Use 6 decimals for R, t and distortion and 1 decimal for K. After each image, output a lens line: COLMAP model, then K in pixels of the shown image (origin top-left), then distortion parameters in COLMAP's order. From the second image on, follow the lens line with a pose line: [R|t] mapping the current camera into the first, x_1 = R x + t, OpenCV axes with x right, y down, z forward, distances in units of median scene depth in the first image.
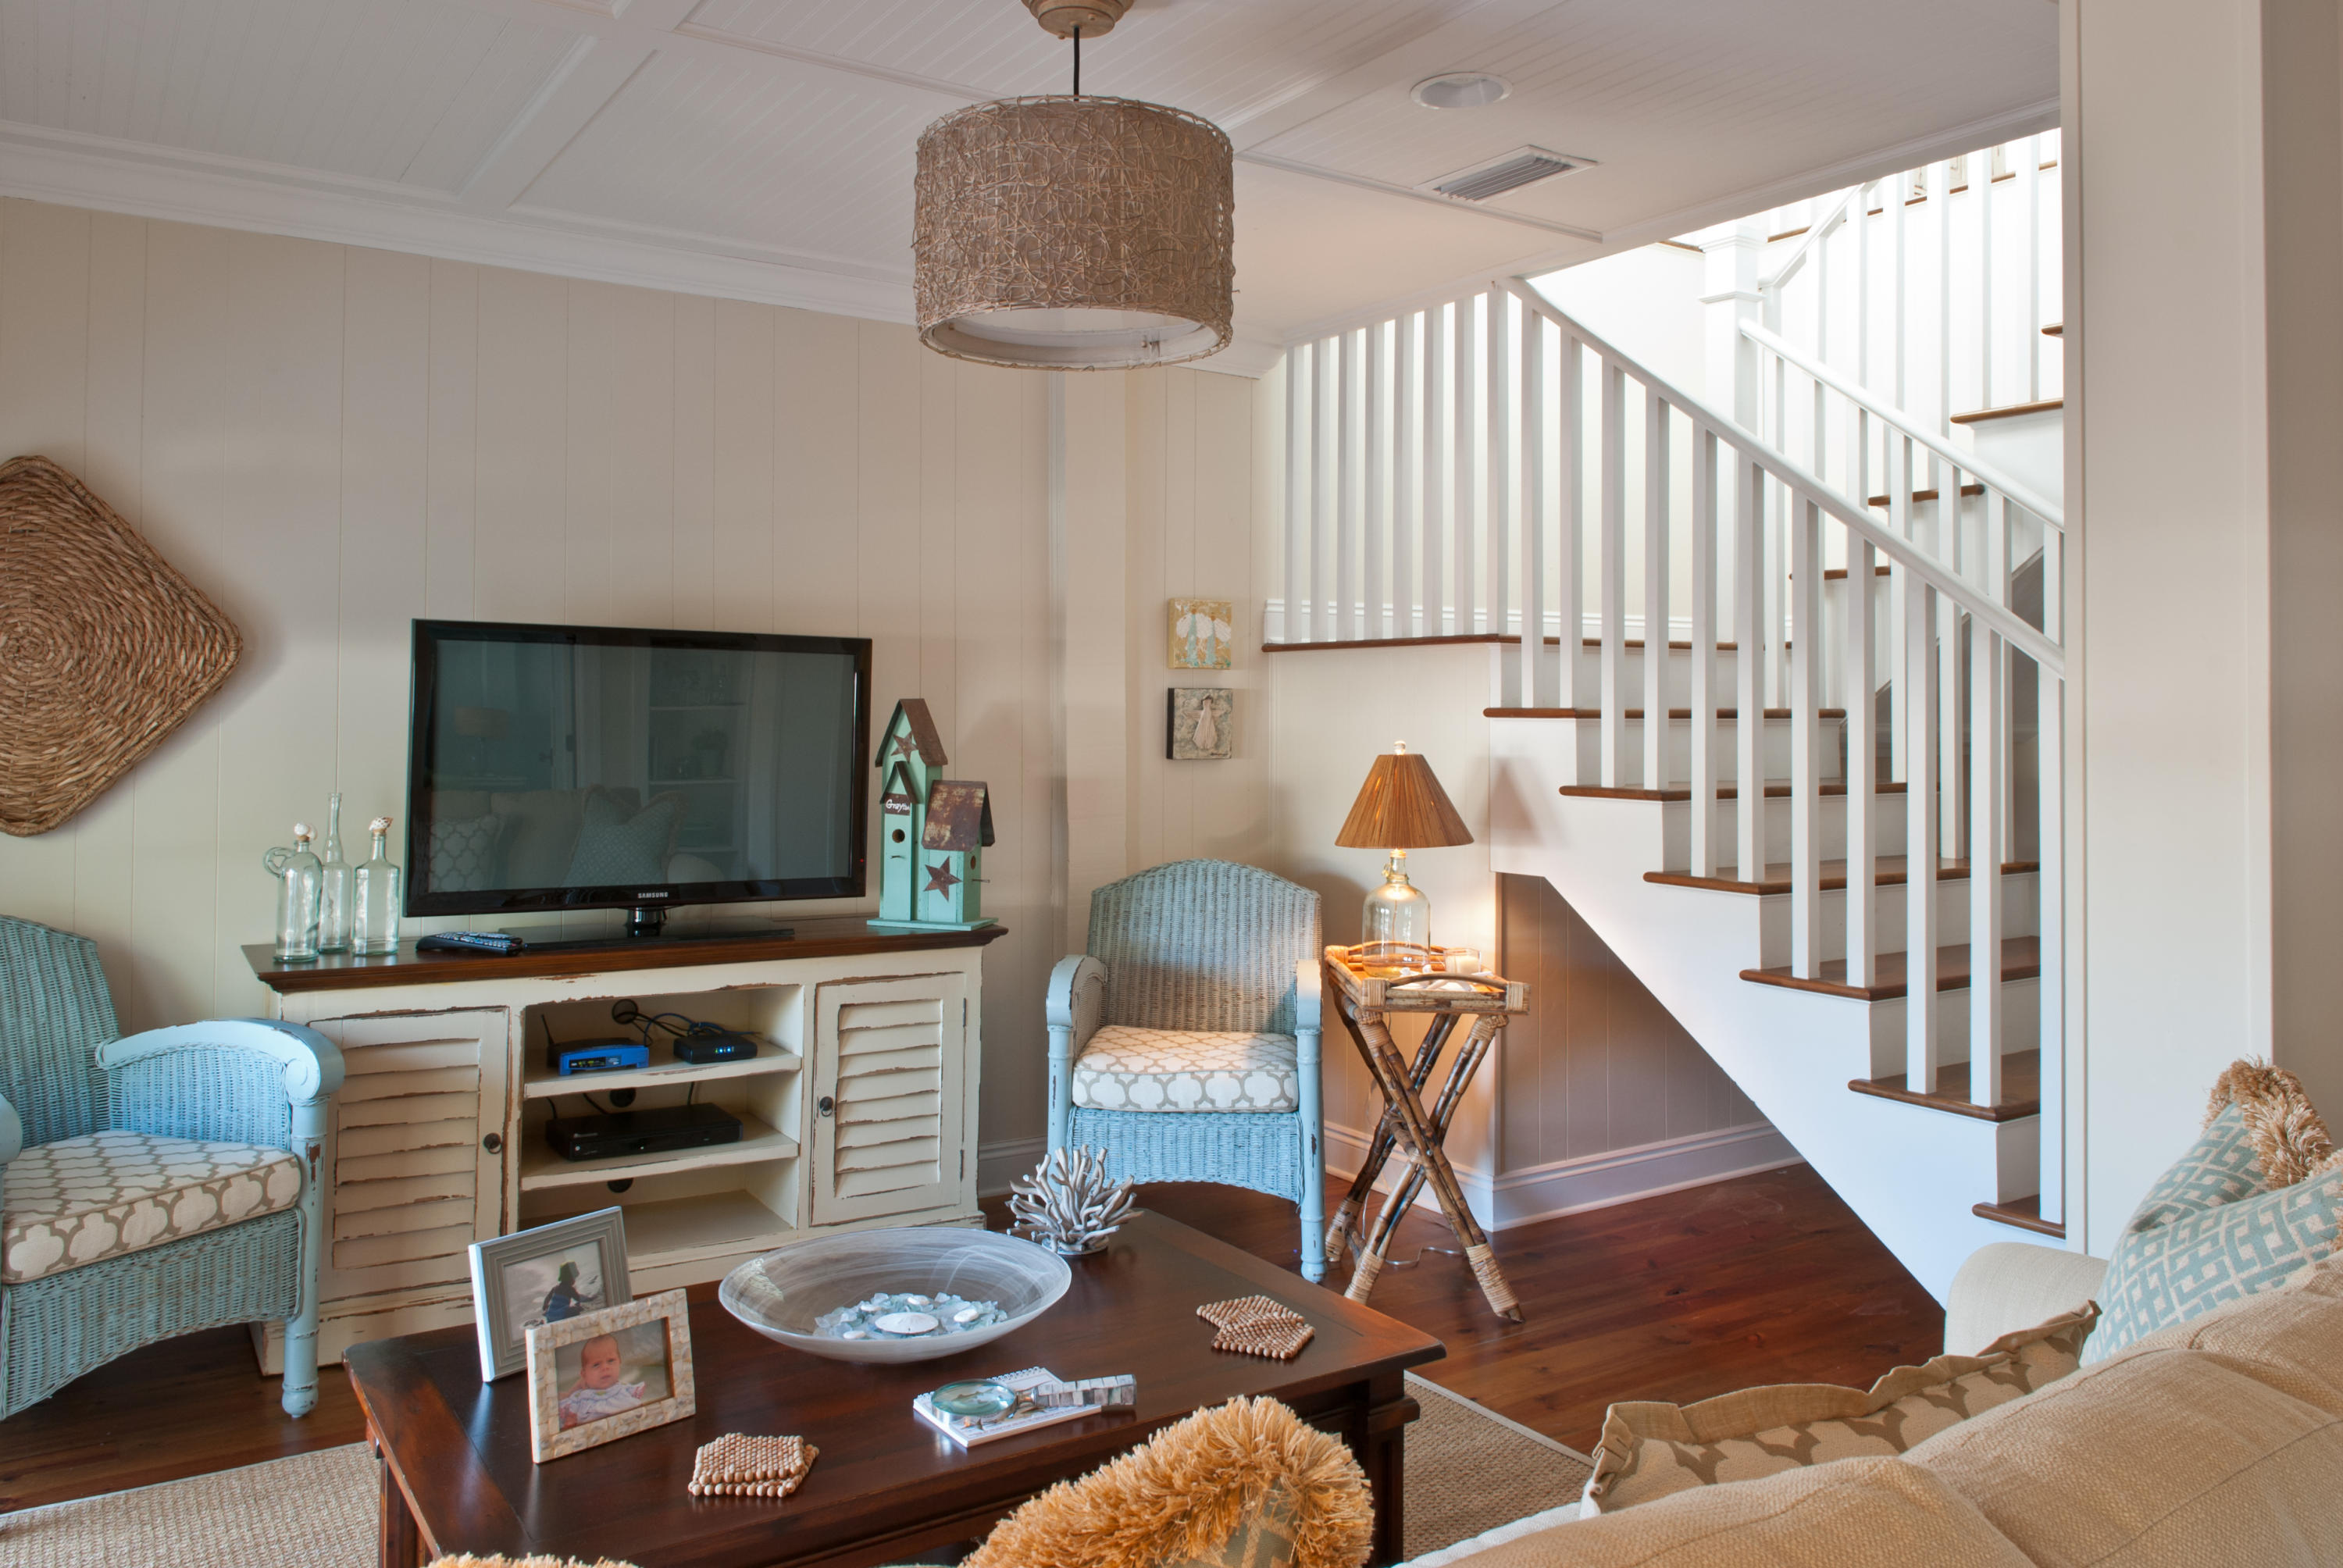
lens RADIAL K [[1746.5, 0, 1175.1], [0, 1746.5, 659.6], [0, 0, 1]] dist [0.006952, -0.034575]
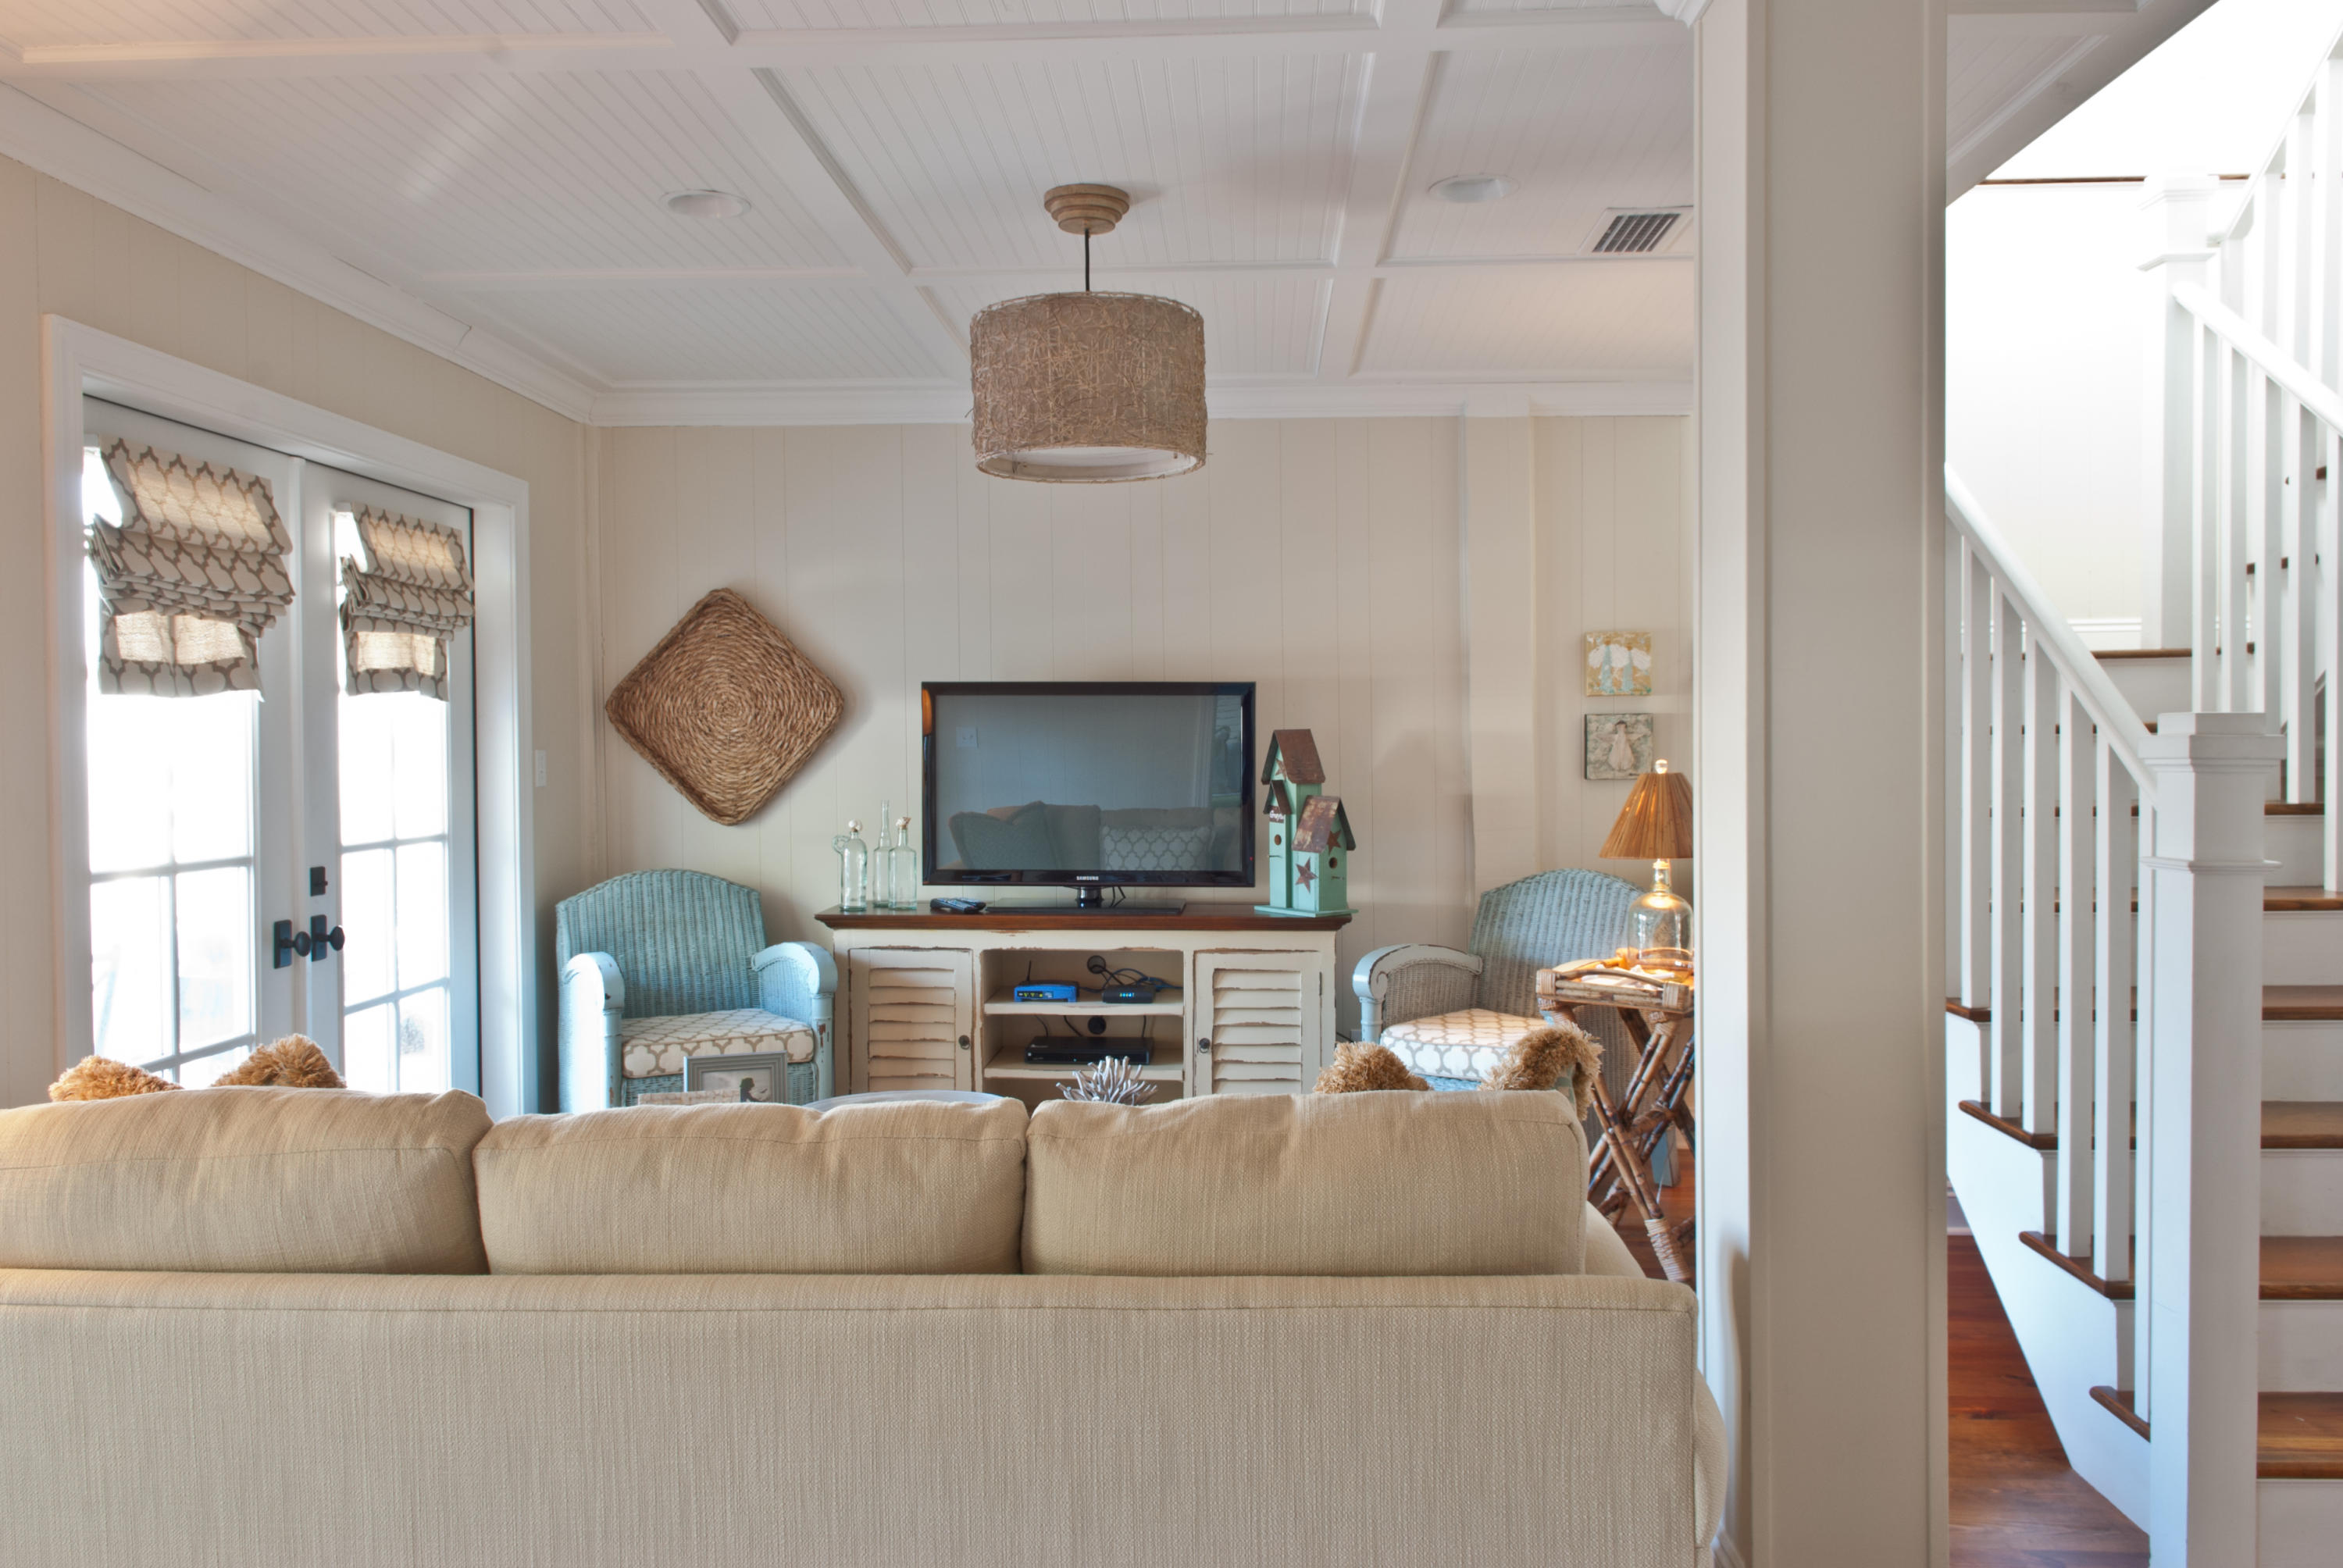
lens RADIAL K [[1737.0, 0, 1171.5], [0, 1737.0, 784.0], [0, 0, 1]] dist [-0.003264, -0.005714]
pose [[0.798992, 0.000262, -0.601341, 0.543144], [0.032109, 0.998555, 0.043099, 0.005733], [0.600484, -0.053744, 0.797829, -0.031110]]
